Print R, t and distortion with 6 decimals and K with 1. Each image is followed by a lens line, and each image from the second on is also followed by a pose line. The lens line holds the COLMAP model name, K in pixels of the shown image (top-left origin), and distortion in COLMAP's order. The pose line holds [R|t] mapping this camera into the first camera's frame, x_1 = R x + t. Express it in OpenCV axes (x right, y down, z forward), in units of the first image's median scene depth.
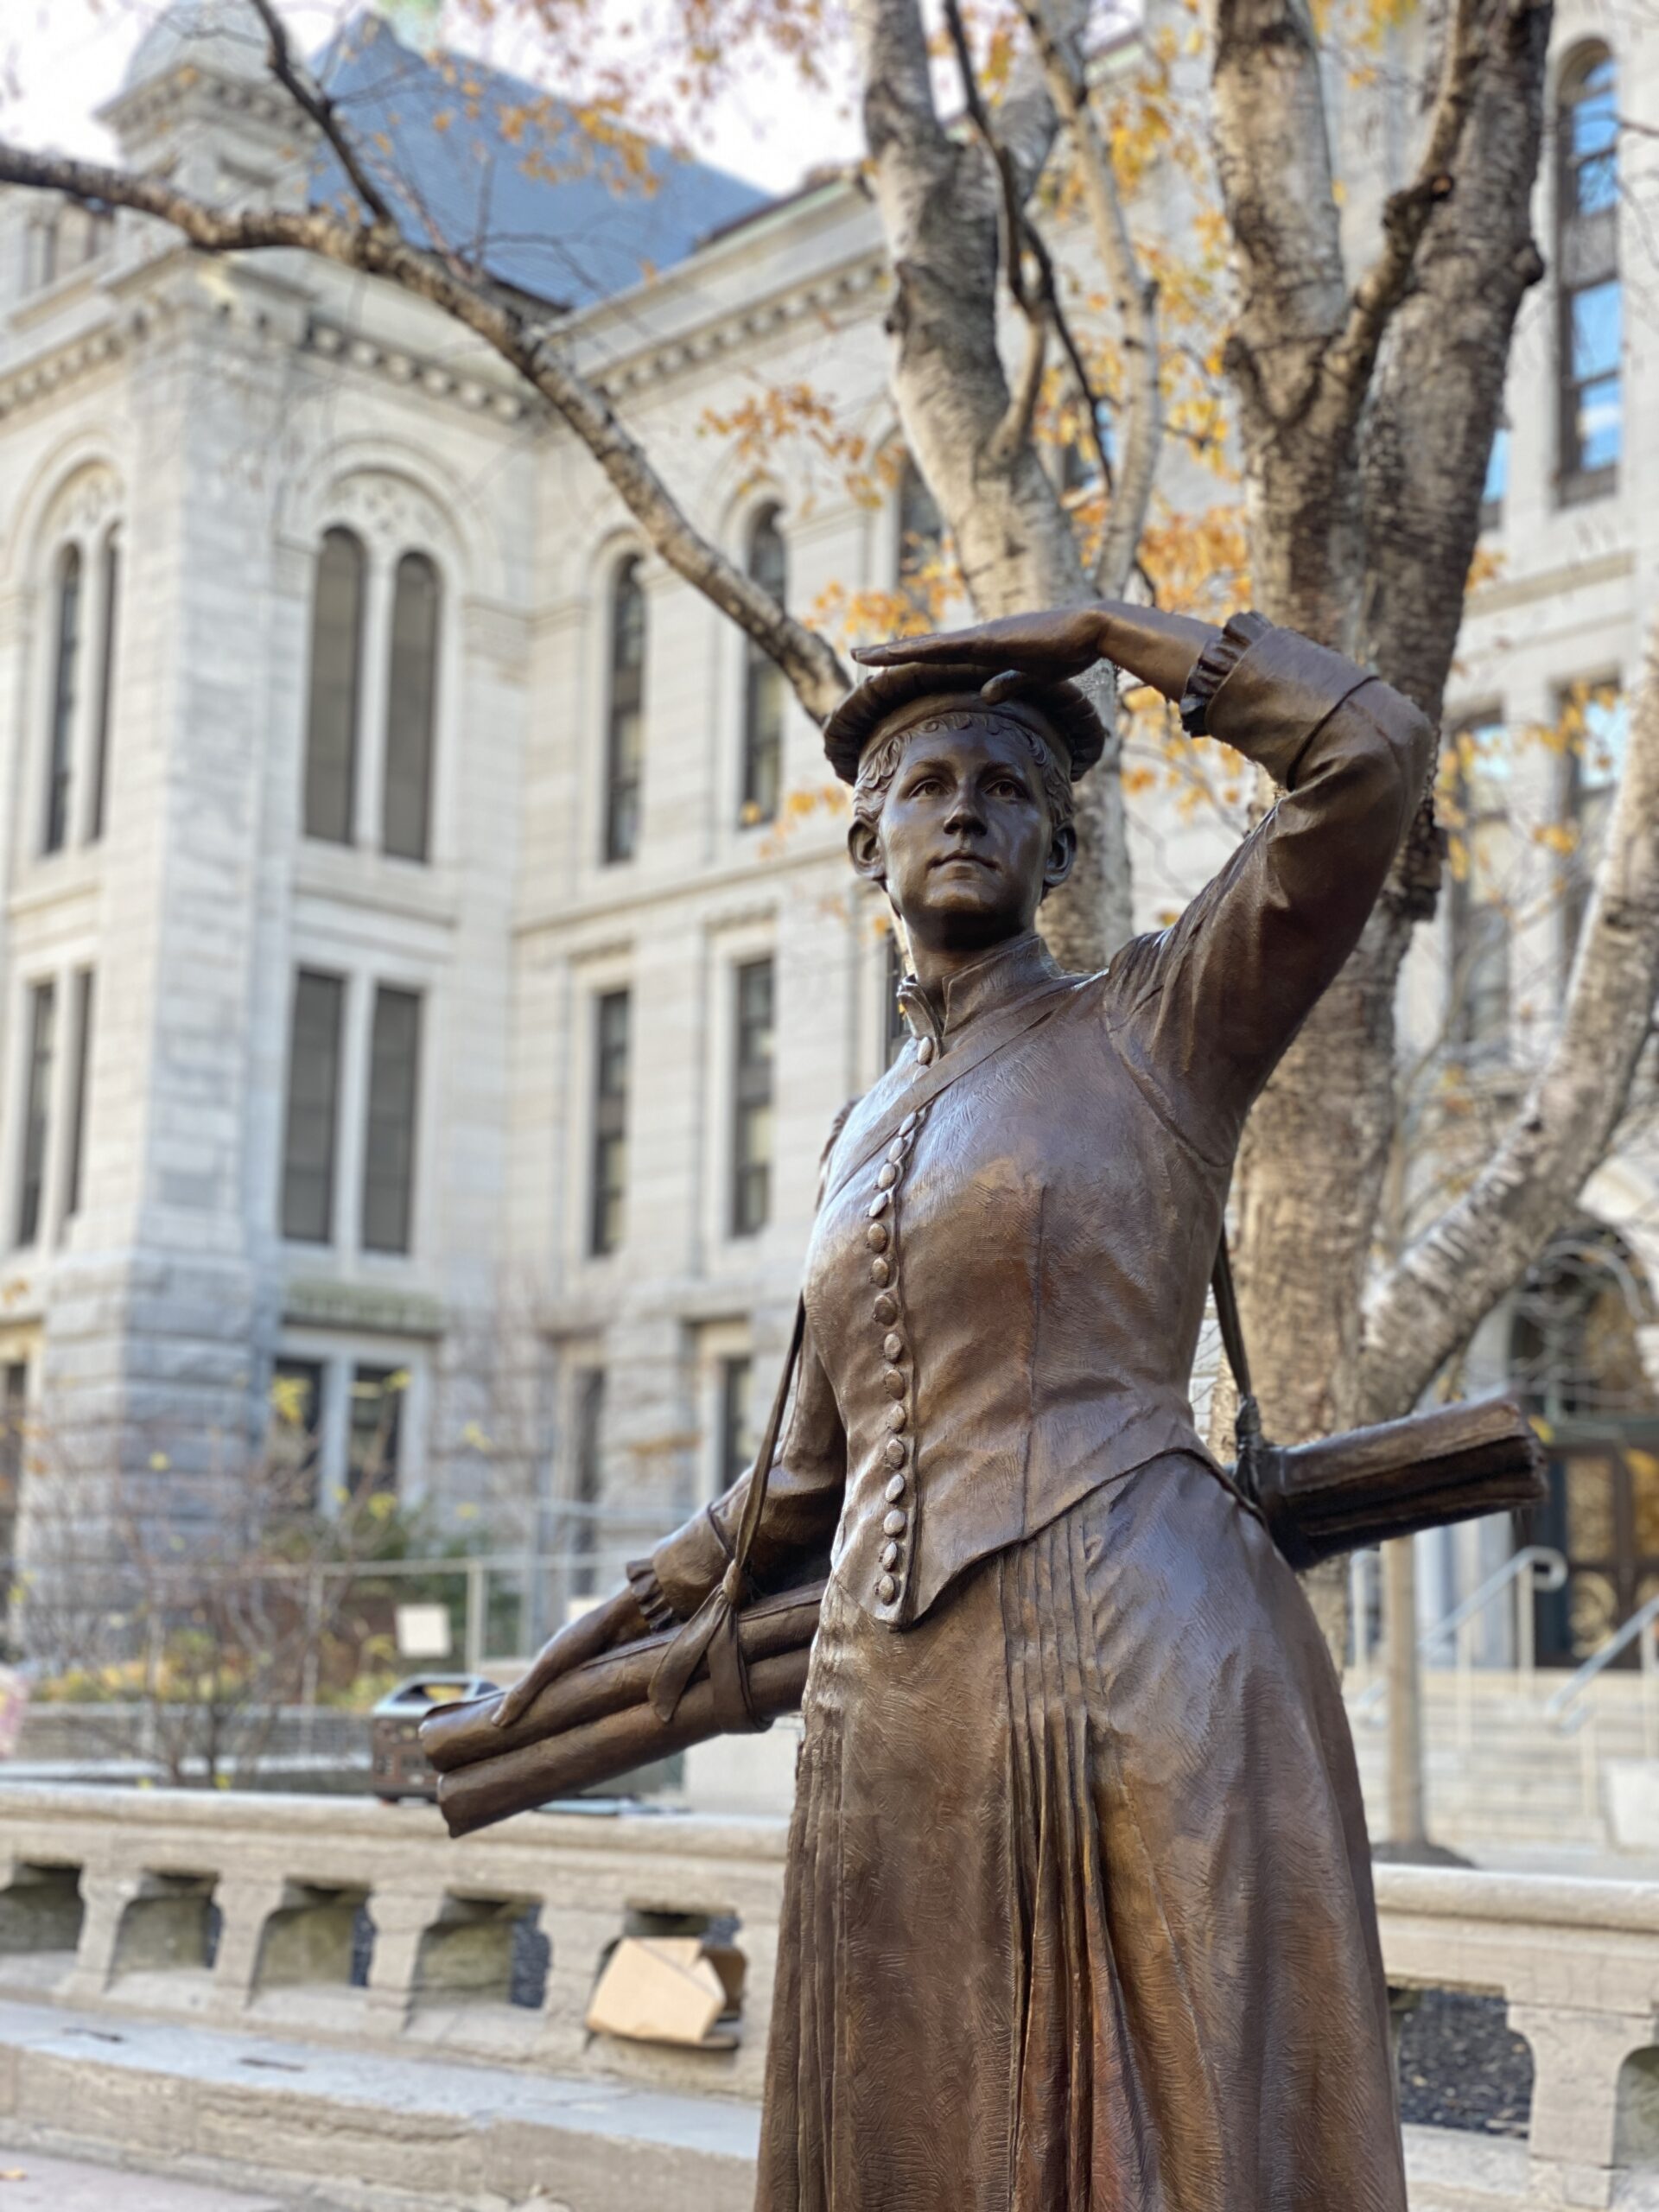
lens RADIAL K [[3237.3, 0, 853.8], [0, 3237.3, 1049.4], [0, 0, 1]] dist [0.174699, -0.237688]
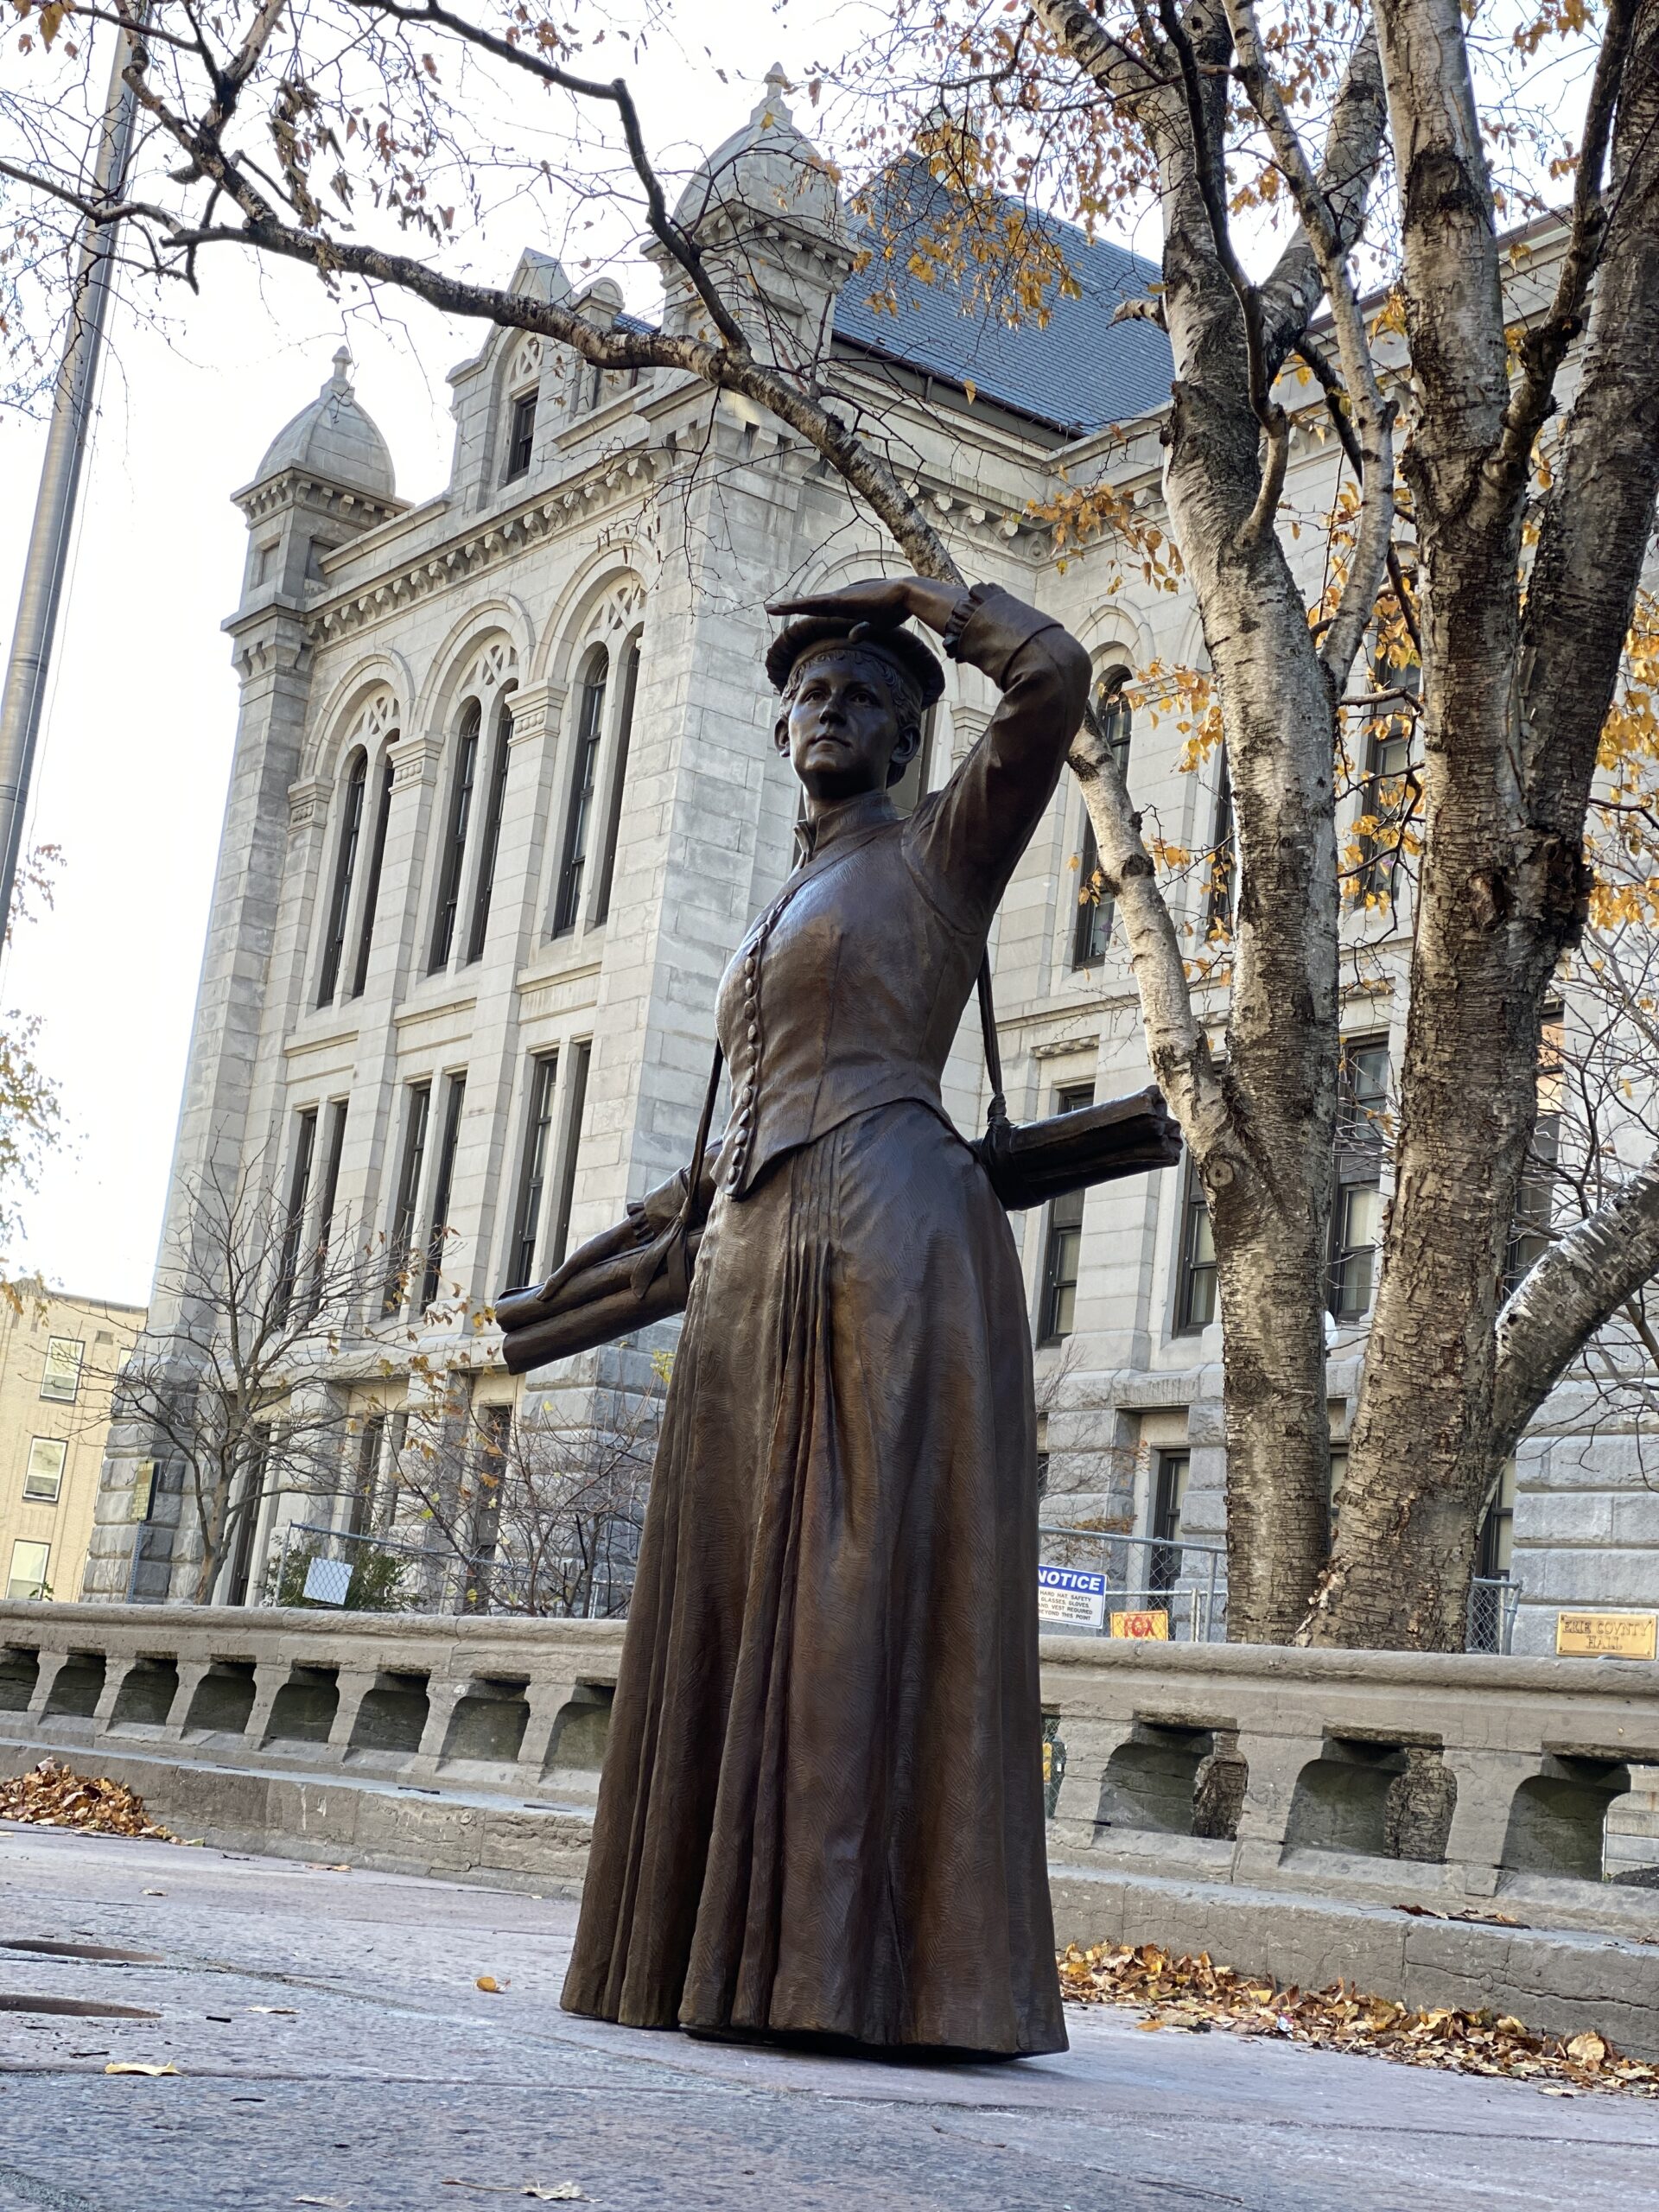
lens RADIAL K [[3237.3, 0, 853.8], [0, 3237.3, 1049.4], [0, 0, 1]] dist [0.174699, -0.237688]
pose [[0.986521, 0.050154, -0.155759, 0.121892], [-0.056017, 0.997868, -0.033483, 0.058741], [0.153748, 0.041757, 0.987227, -0.225534]]
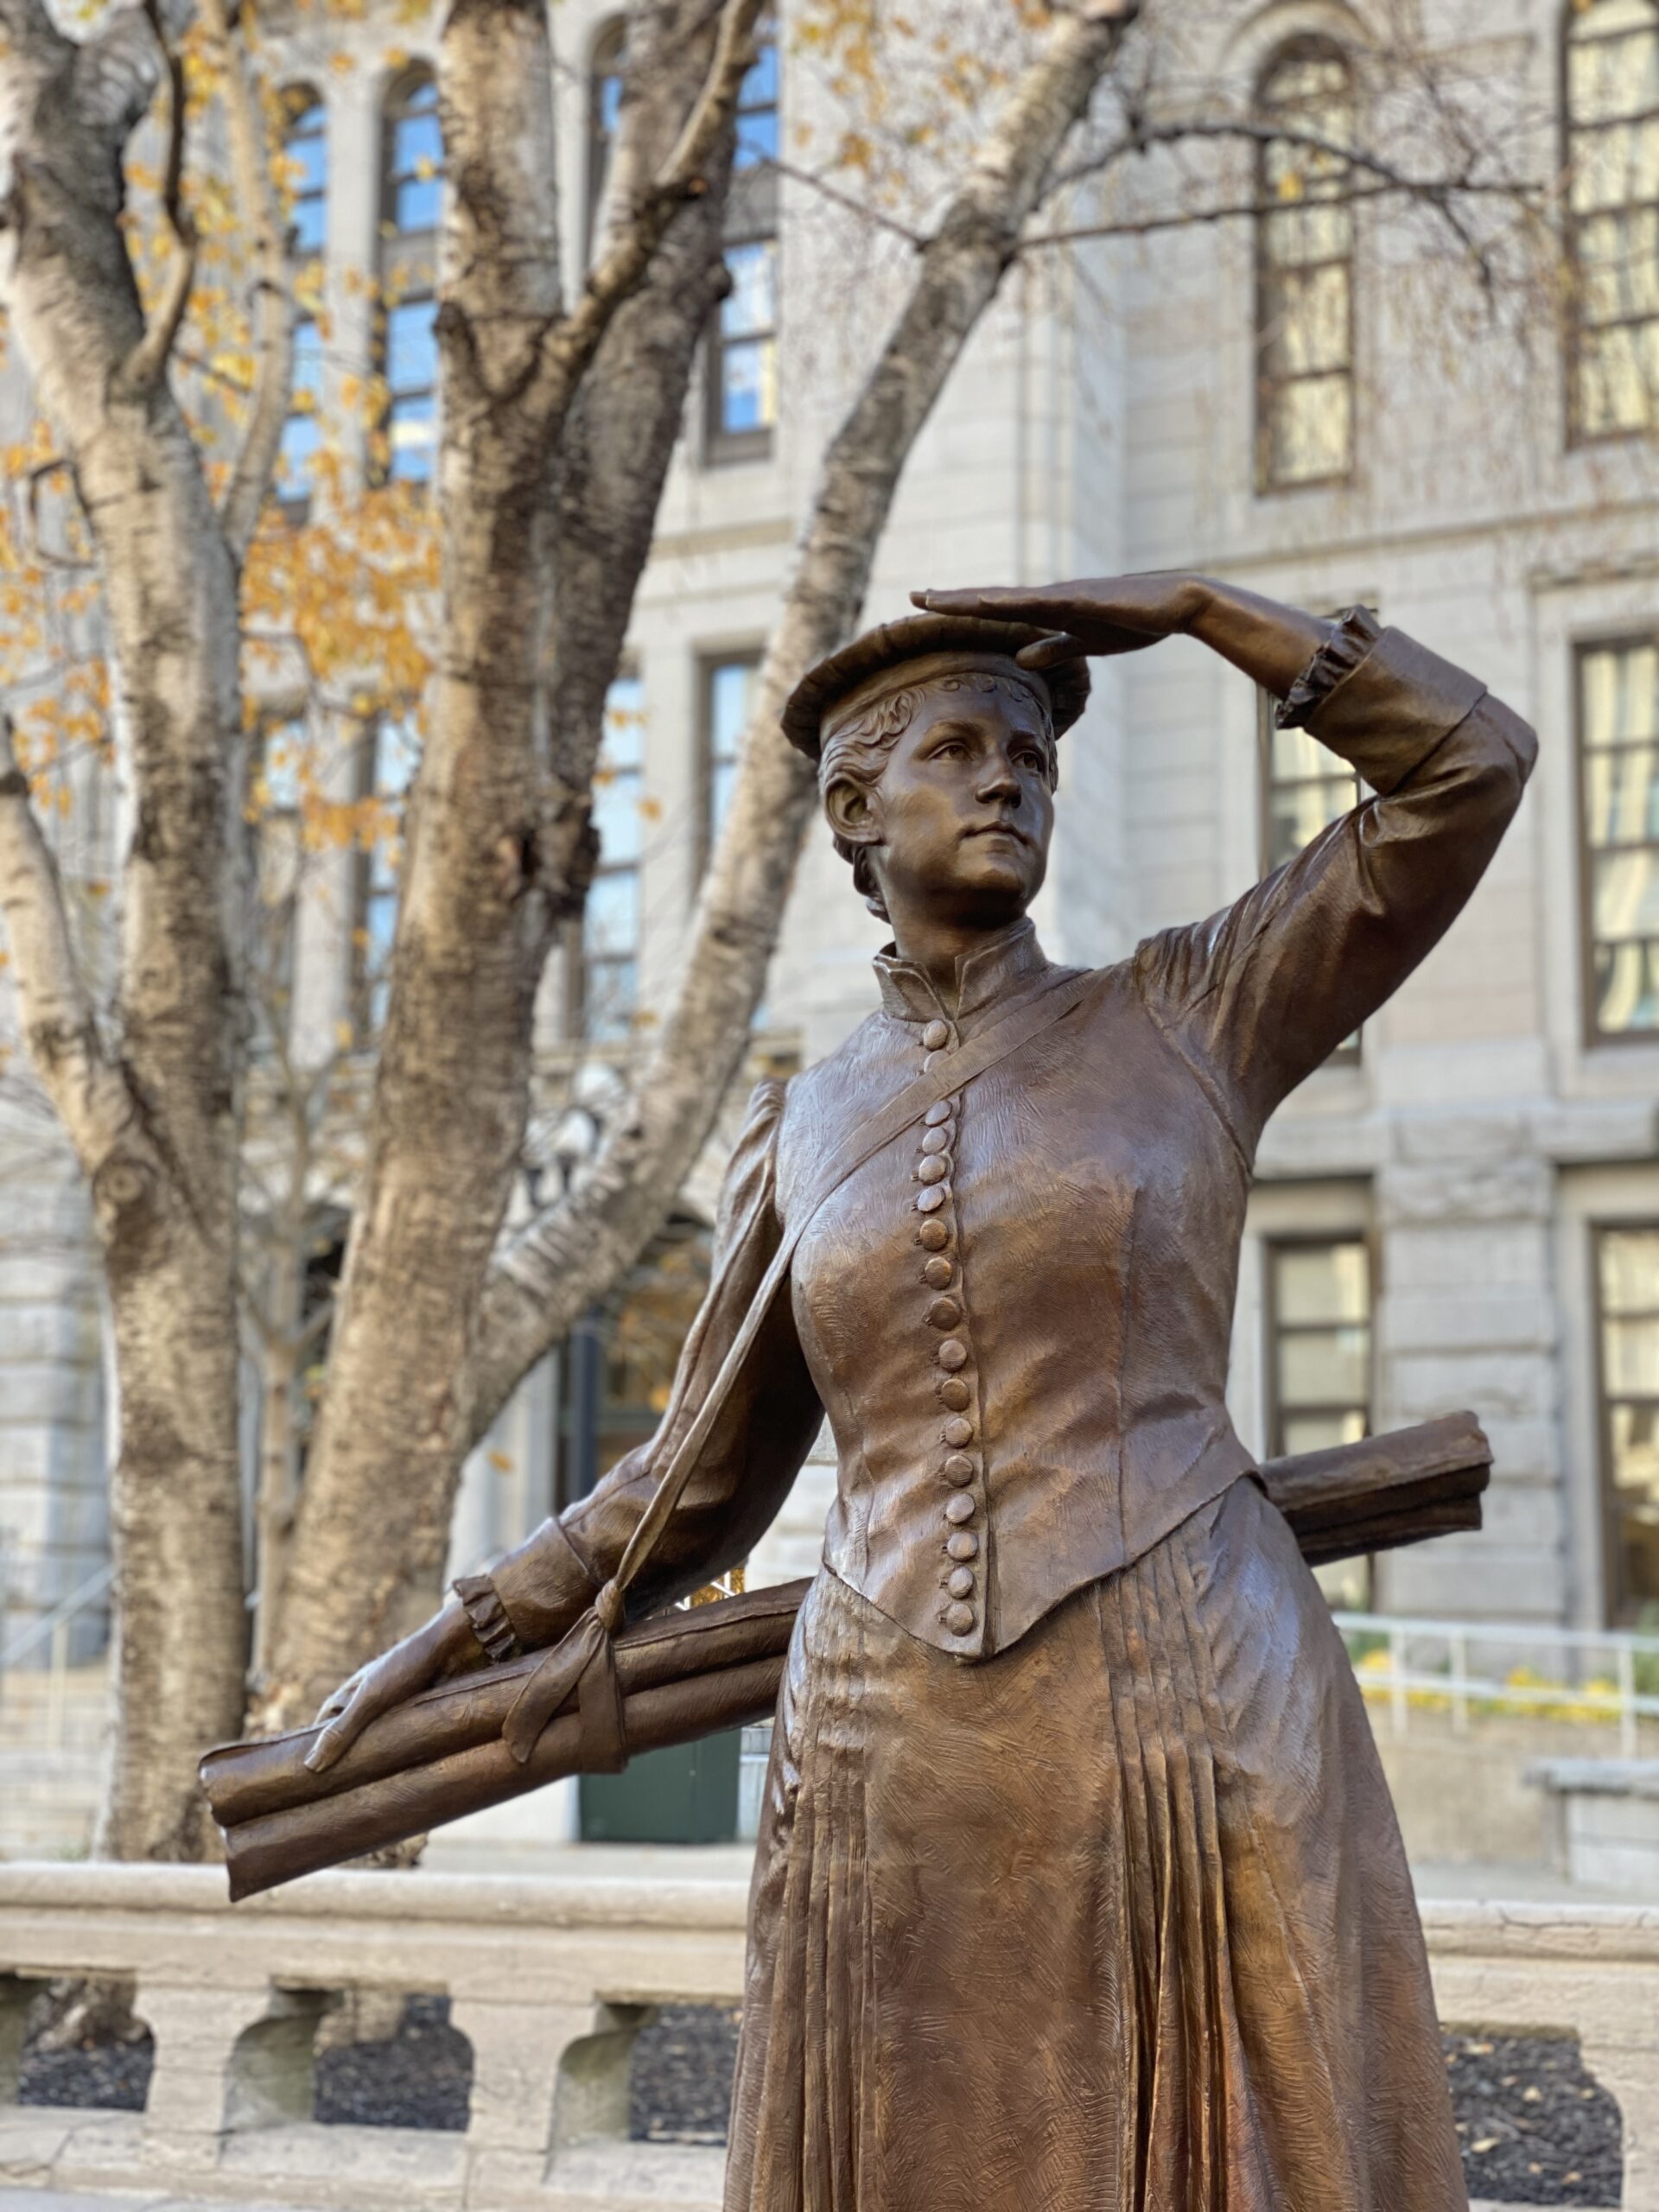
lens RADIAL K [[3237.3, 0, 853.8], [0, 3237.3, 1049.4], [0, 0, 1]] dist [0.174699, -0.237688]
pose [[0.918048, 0.069200, 0.390383, -0.147734], [-0.069627, 0.997487, -0.013077, 0.007610], [-0.390307, -0.015176, 0.920560, 0.064508]]
